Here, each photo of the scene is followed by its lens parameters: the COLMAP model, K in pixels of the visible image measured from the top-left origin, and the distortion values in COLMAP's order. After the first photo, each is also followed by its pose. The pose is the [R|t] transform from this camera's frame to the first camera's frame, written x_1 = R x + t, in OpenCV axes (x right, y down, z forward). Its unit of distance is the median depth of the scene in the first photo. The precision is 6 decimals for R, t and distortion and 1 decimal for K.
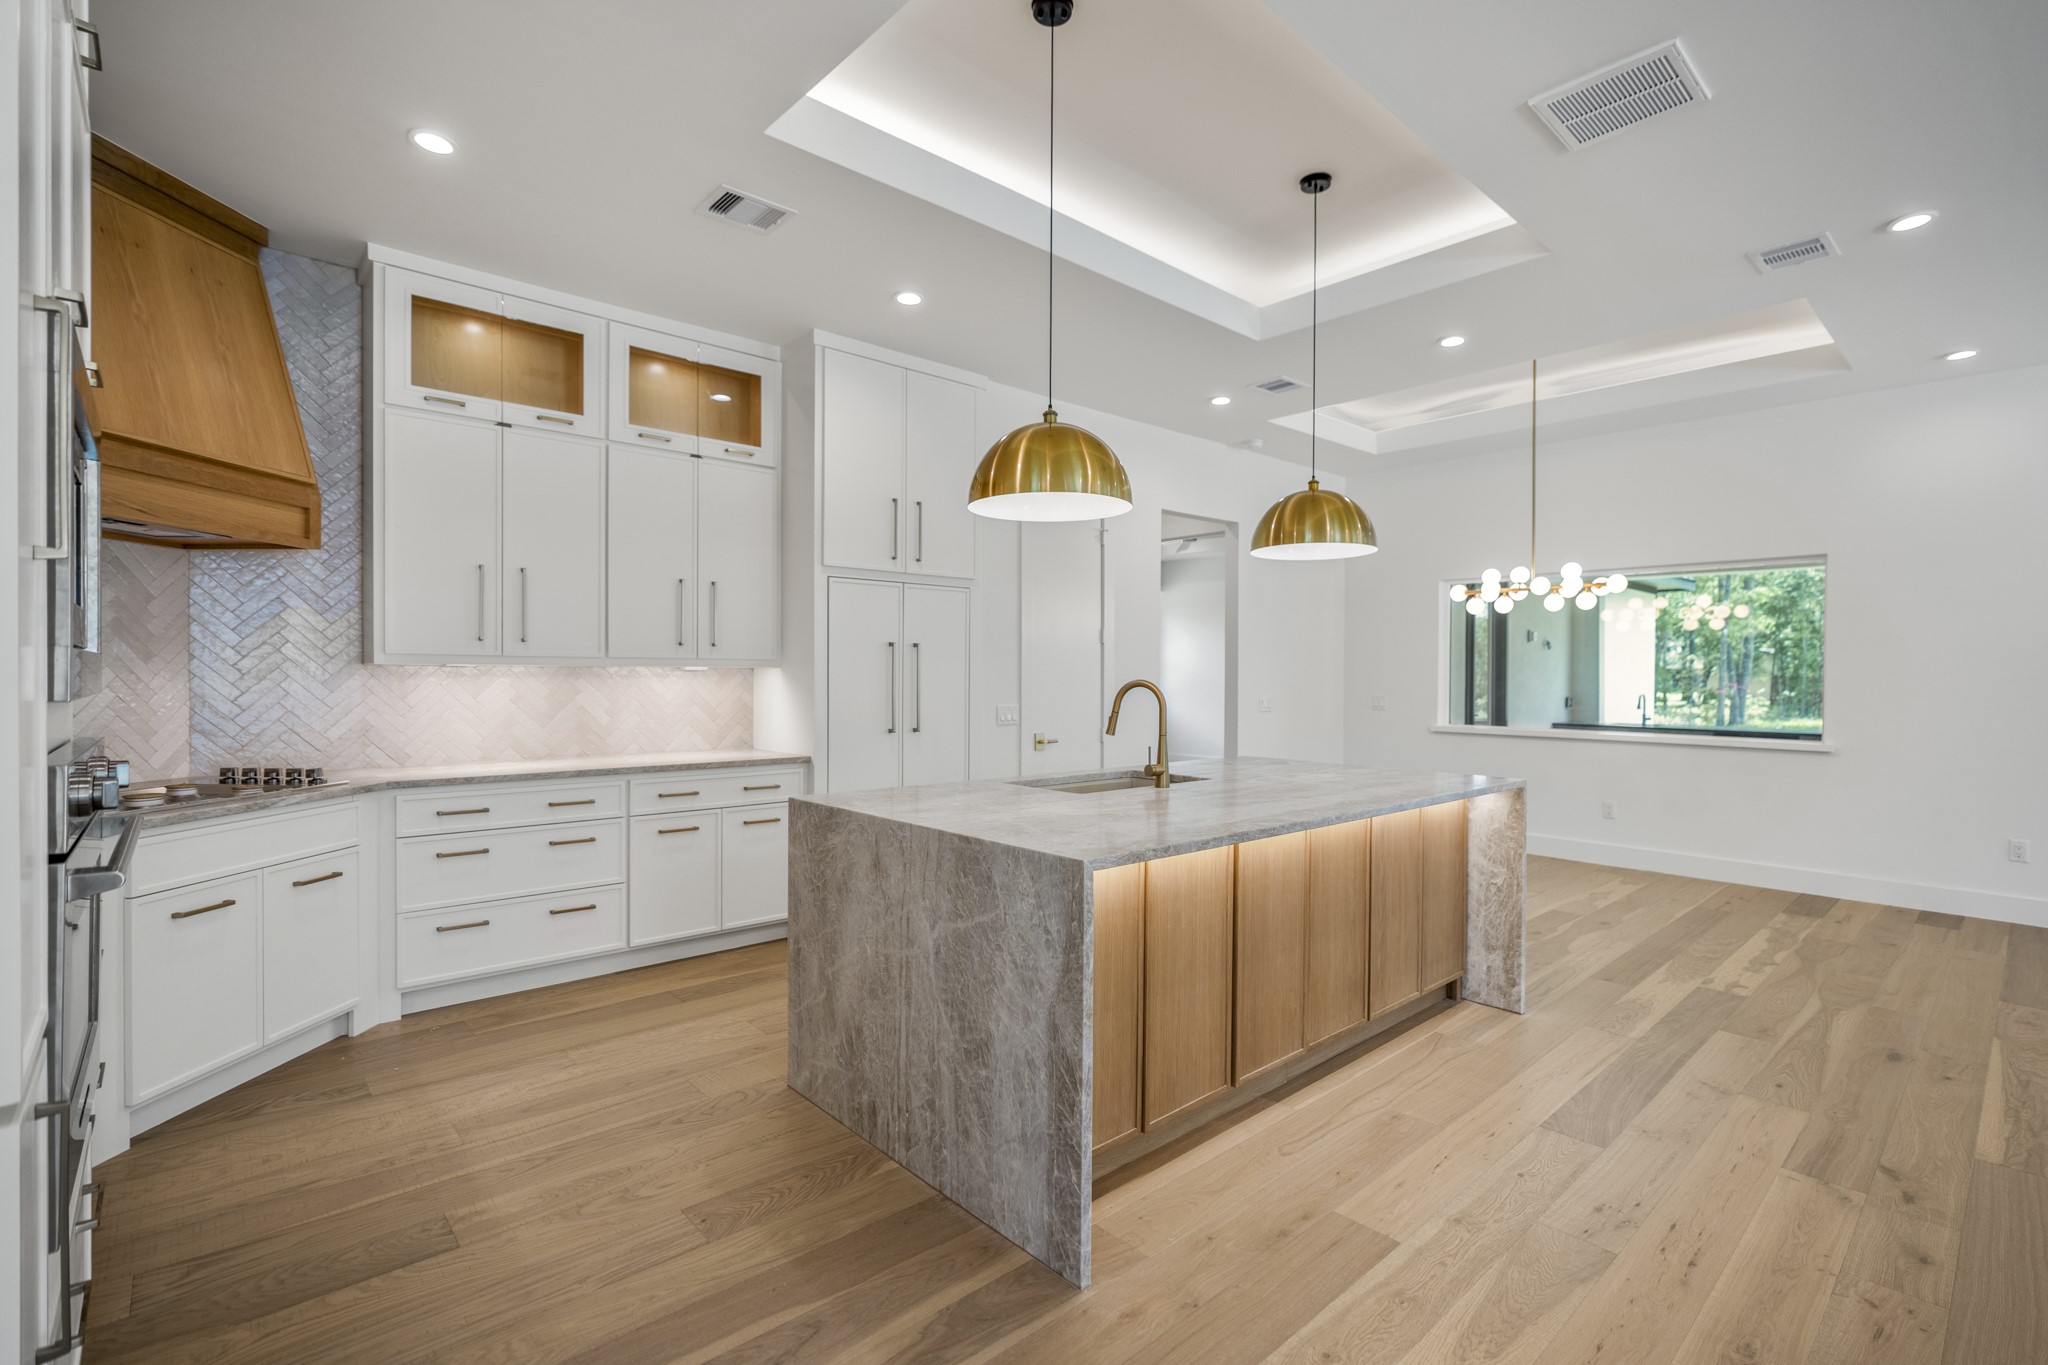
lens RADIAL K [[938.8, 0, 1023.5], [0, 938.8, 677.6], [0, 0, 1]] dist [-0.010397, 0.000022]
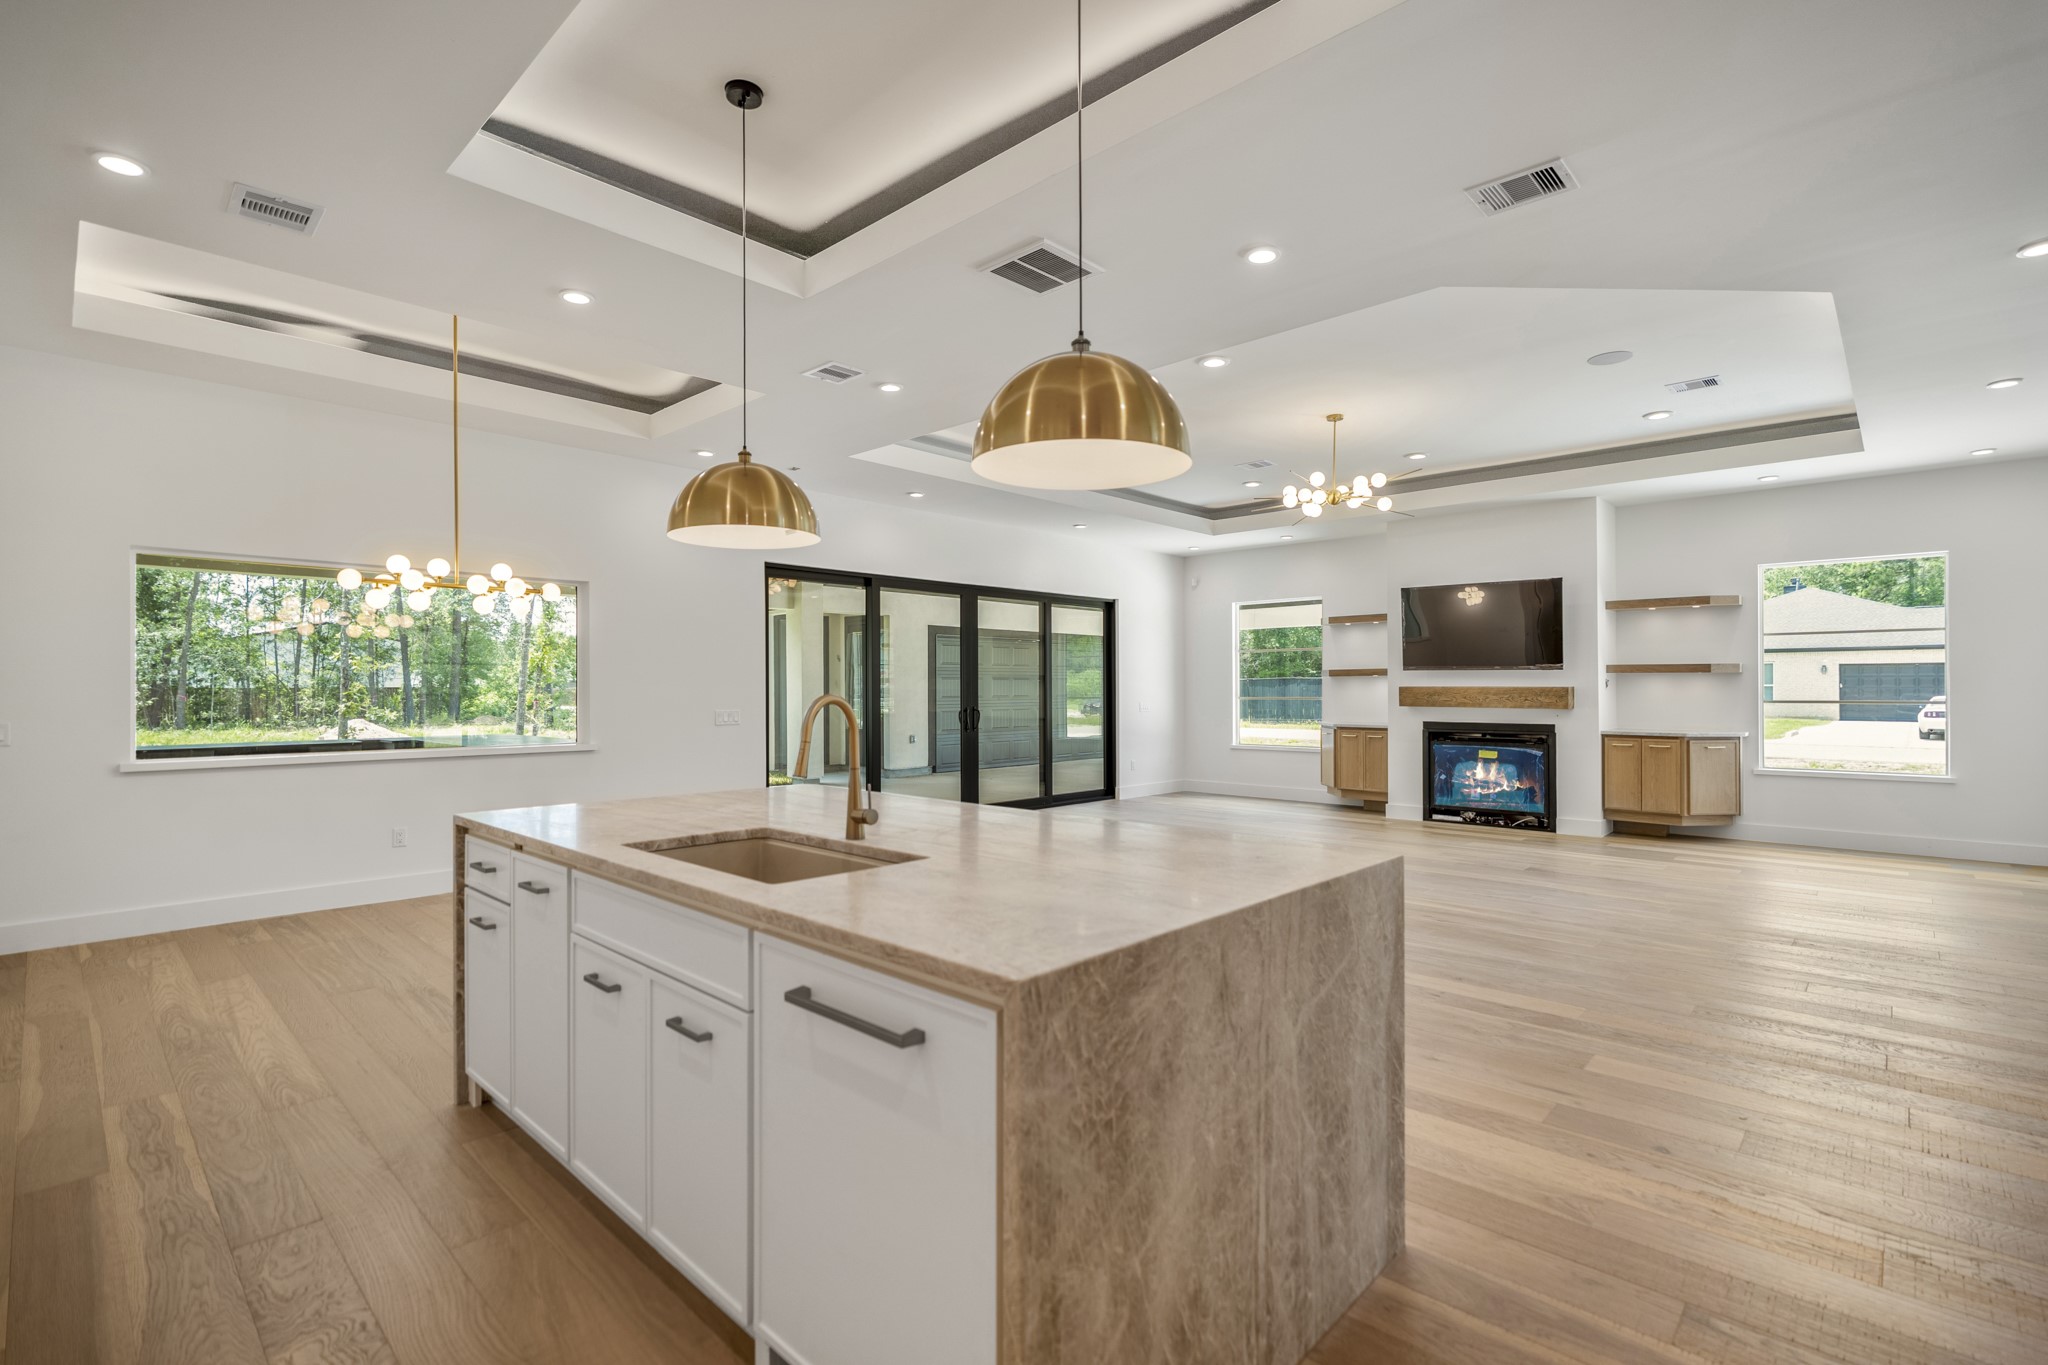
lens RADIAL K [[938.8, 0, 1040.8], [0, 938.8, 687.2], [0, 0, 1]] dist [-0.010397, 0.000022]
pose [[-0.087240, -0.007217, 0.996161, -0.594699], [0.006534, 0.999948, 0.007817, -0.006731], [-0.996166, 0.007190, -0.087188, 0.912836]]
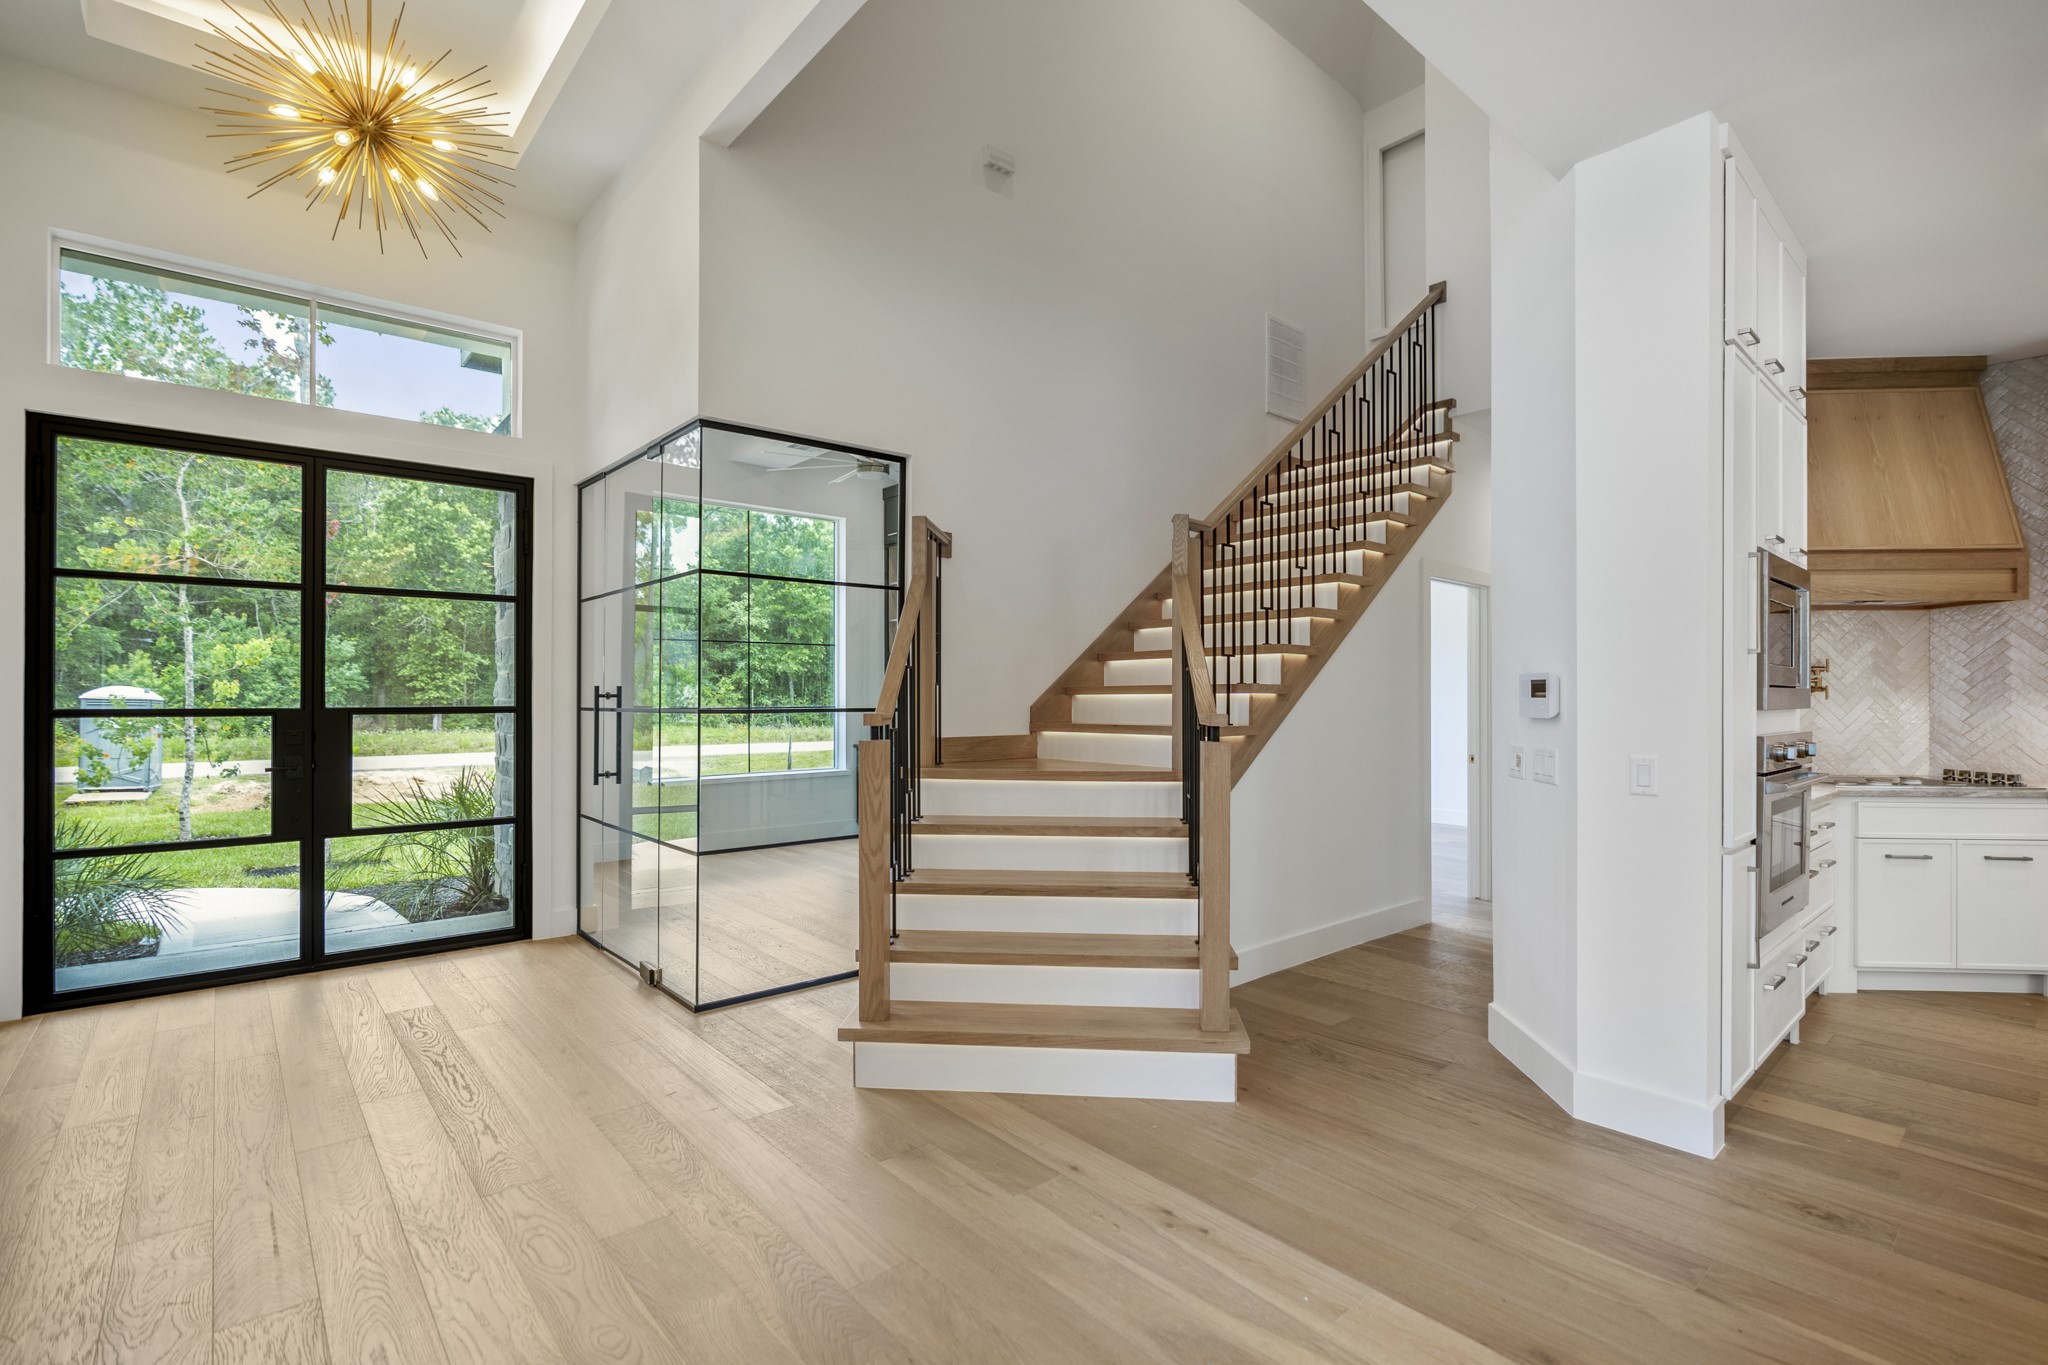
lens RADIAL K [[938.8, 0, 1022.3], [0, 938.8, 695.3], [0, 0, 1]] dist [-0.010397, 0.000022]
pose [[-0.022839, -0.006775, -0.999716, 0.537899], [-0.005225, 0.999964, -0.006657, 0.005096], [0.999726, 0.005071, -0.022873, -0.326049]]
